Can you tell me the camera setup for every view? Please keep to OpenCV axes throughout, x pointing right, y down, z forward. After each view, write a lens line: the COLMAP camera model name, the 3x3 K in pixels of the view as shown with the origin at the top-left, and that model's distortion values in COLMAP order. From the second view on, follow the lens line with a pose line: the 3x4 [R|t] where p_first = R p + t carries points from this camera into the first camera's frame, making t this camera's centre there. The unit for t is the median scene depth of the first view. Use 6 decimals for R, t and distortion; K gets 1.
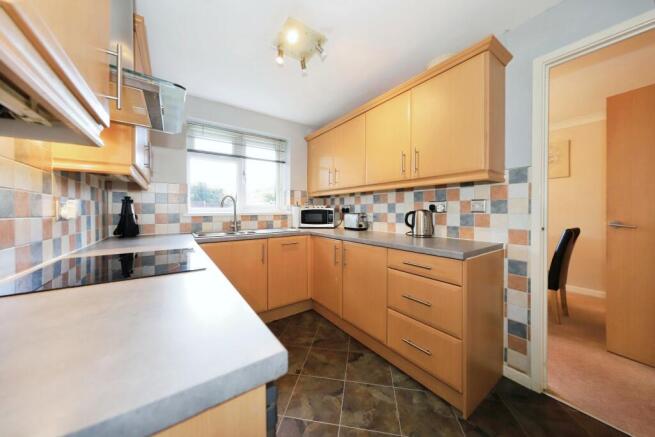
lens RADIAL K [[221.2, 0, 325.1], [0, 221.2, 209.7], [0, 0, 1]] dist [0.000047, -0.000036]
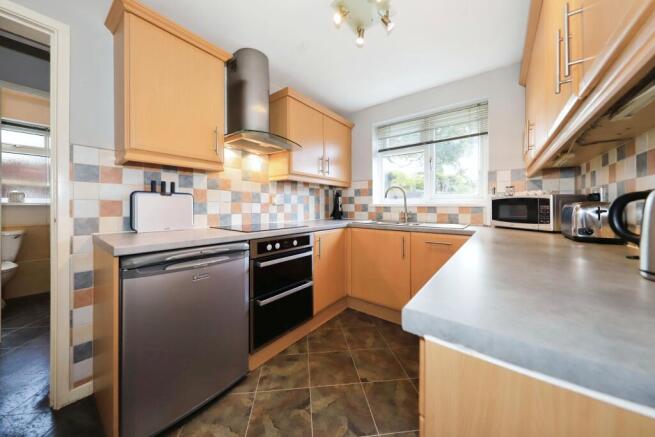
lens RADIAL K [[222.0, 0, 327.1], [0, 222.0, 204.2], [0, 0, 1]] dist [-0.000402, -0.000092]
pose [[0.285210, -0.002691, -0.958461, 0.464931], [0.000025, 0.999996, -0.002800, 0.021076], [0.958465, 0.000774, 0.285209, 0.407187]]
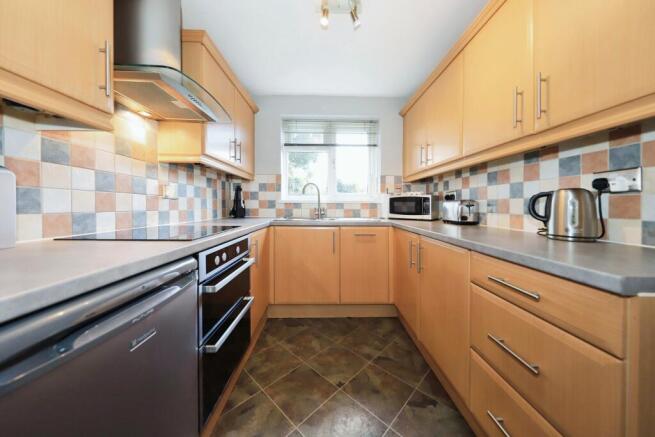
lens RADIAL K [[222.0, 0, 327.1], [0, 222.0, 204.2], [0, 0, 1]] dist [-0.000402, -0.000092]
pose [[0.828477, 0.006979, -0.559979, 0.205701], [-0.008079, 0.999967, 0.000510, 0.034536], [0.559965, 0.004102, 0.828506, 0.186809]]
